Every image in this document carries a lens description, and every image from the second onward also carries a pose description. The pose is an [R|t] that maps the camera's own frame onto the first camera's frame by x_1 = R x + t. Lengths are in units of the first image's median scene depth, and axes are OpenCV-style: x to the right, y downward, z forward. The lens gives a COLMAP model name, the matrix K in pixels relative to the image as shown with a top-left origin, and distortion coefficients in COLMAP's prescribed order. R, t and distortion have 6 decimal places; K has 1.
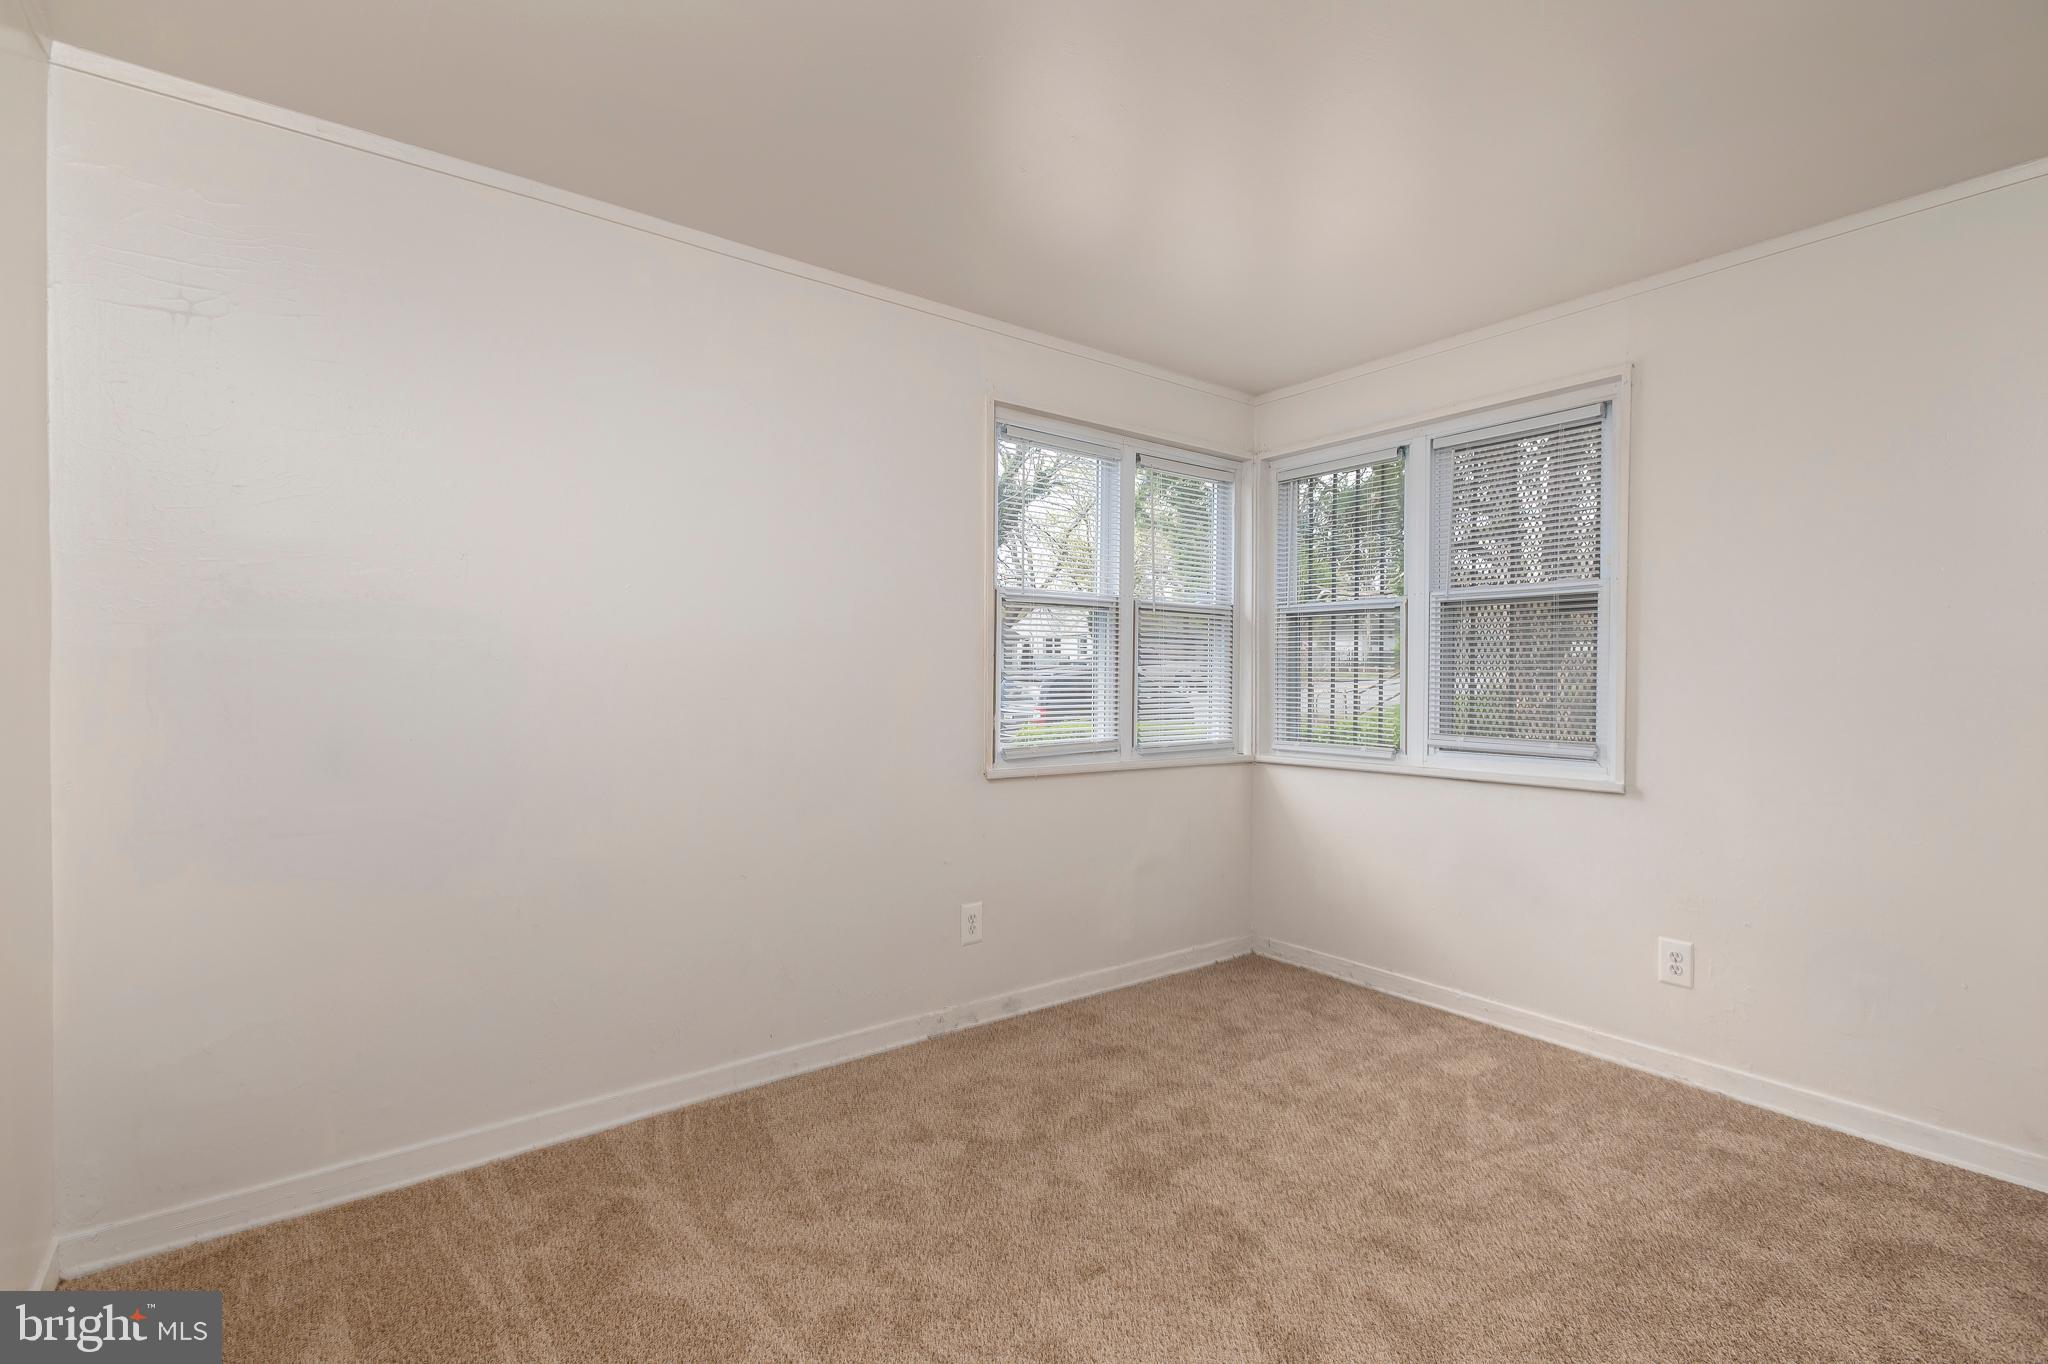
lens RADIAL K [[932.7, 0, 1026.4], [0, 932.7, 682.9], [0, 0, 1]] dist [0.007986, -0.000779]
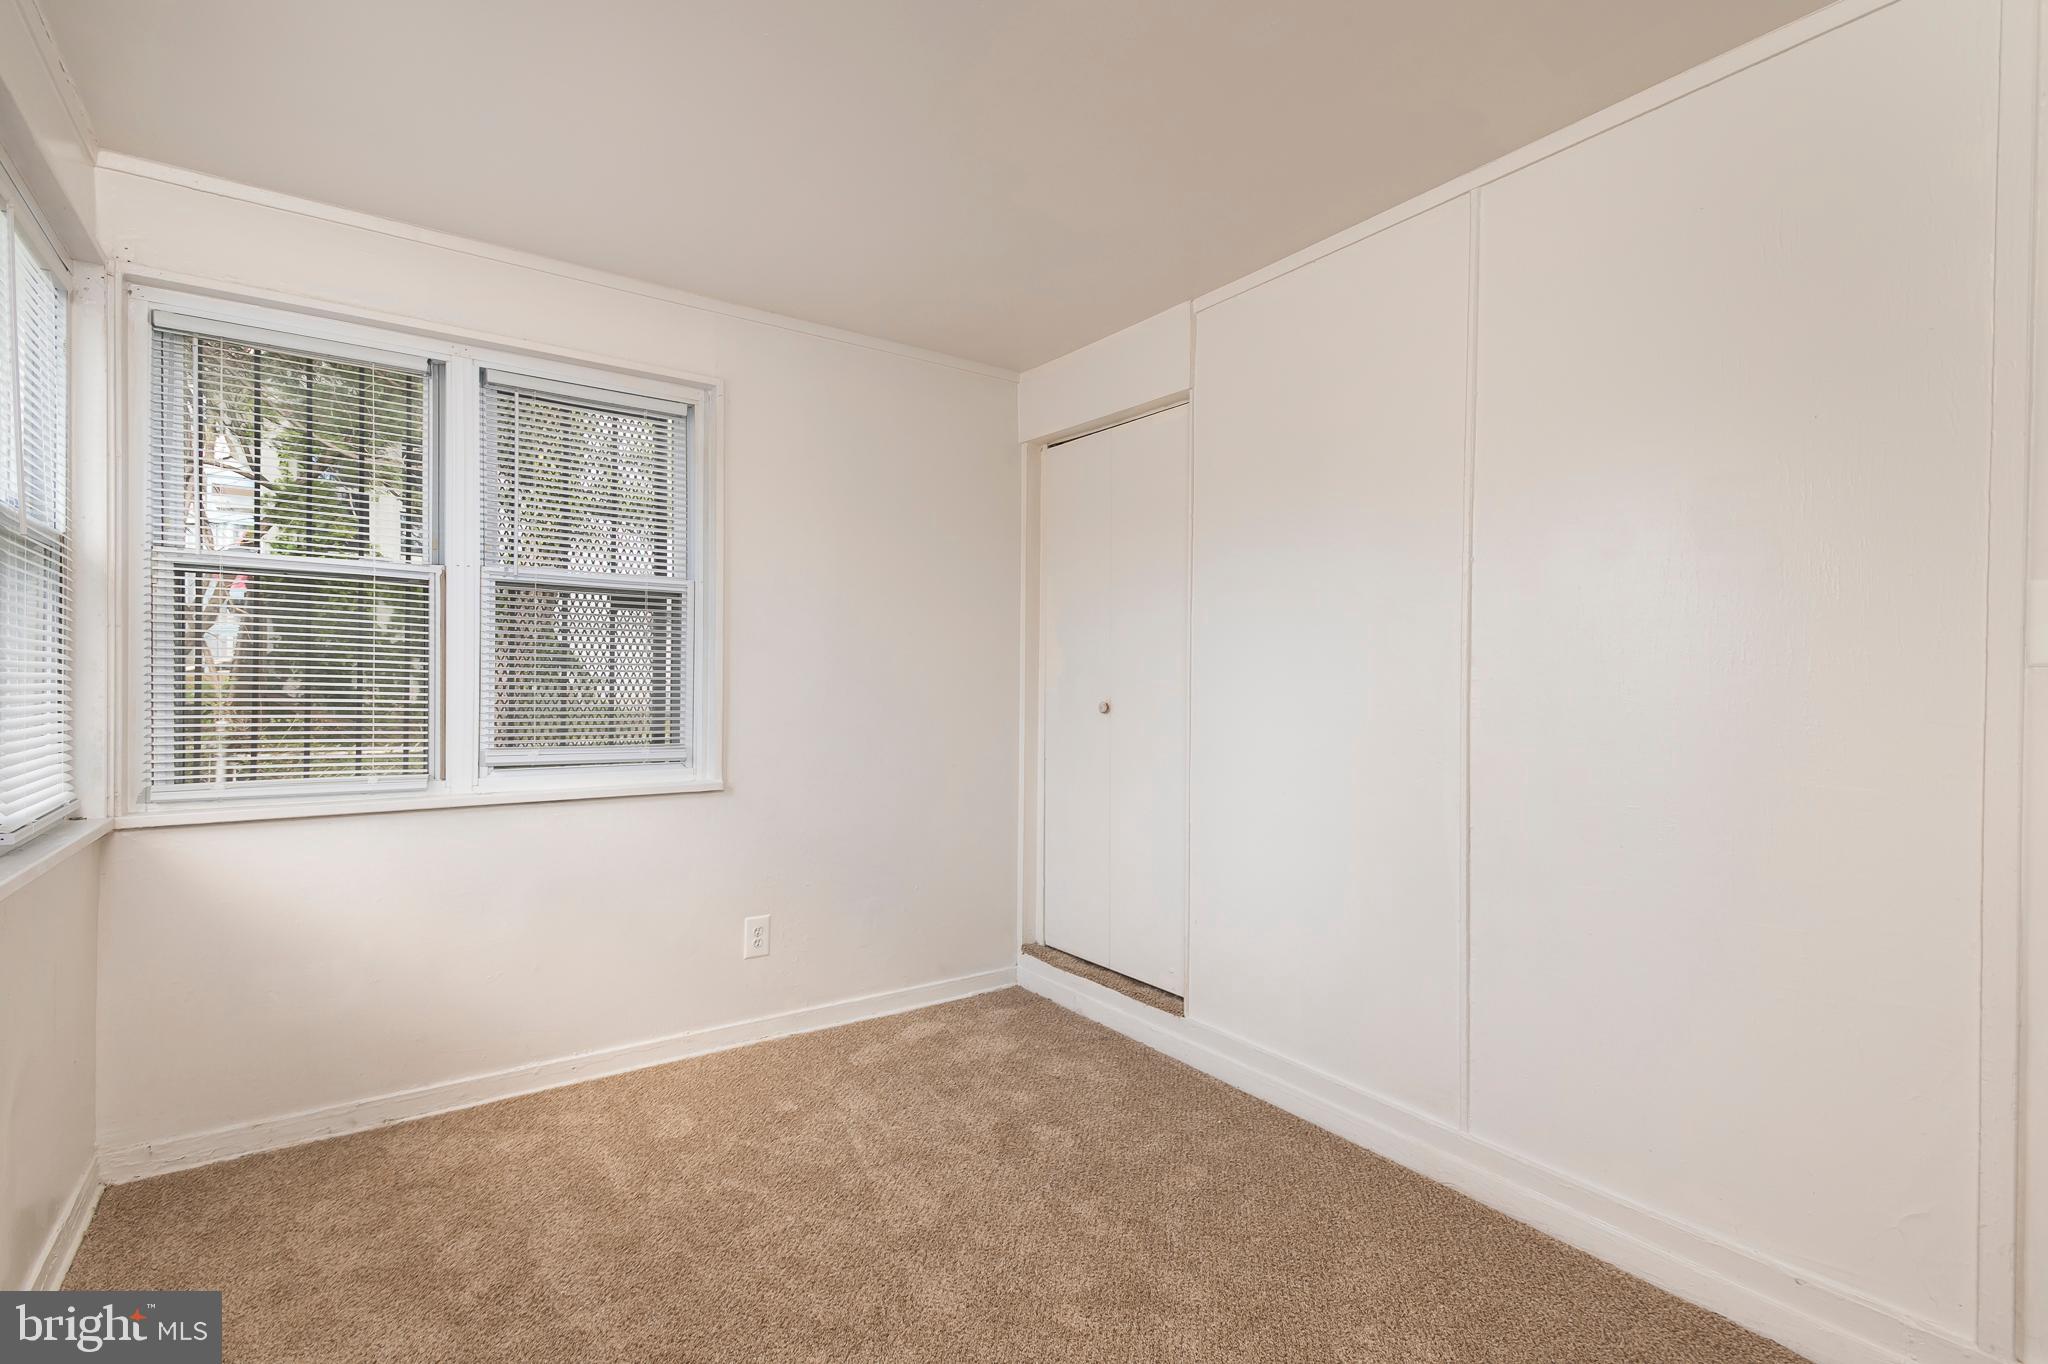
lens RADIAL K [[932.7, 0, 1012.1], [0, 932.7, 674.6], [0, 0, 1]] dist [0.007986, -0.000779]
pose [[0.029065, 0.004739, 0.999566, -0.367203], [-0.005811, 0.999973, -0.004572, -0.007196], [-0.999561, -0.005675, 0.029092, 0.608155]]
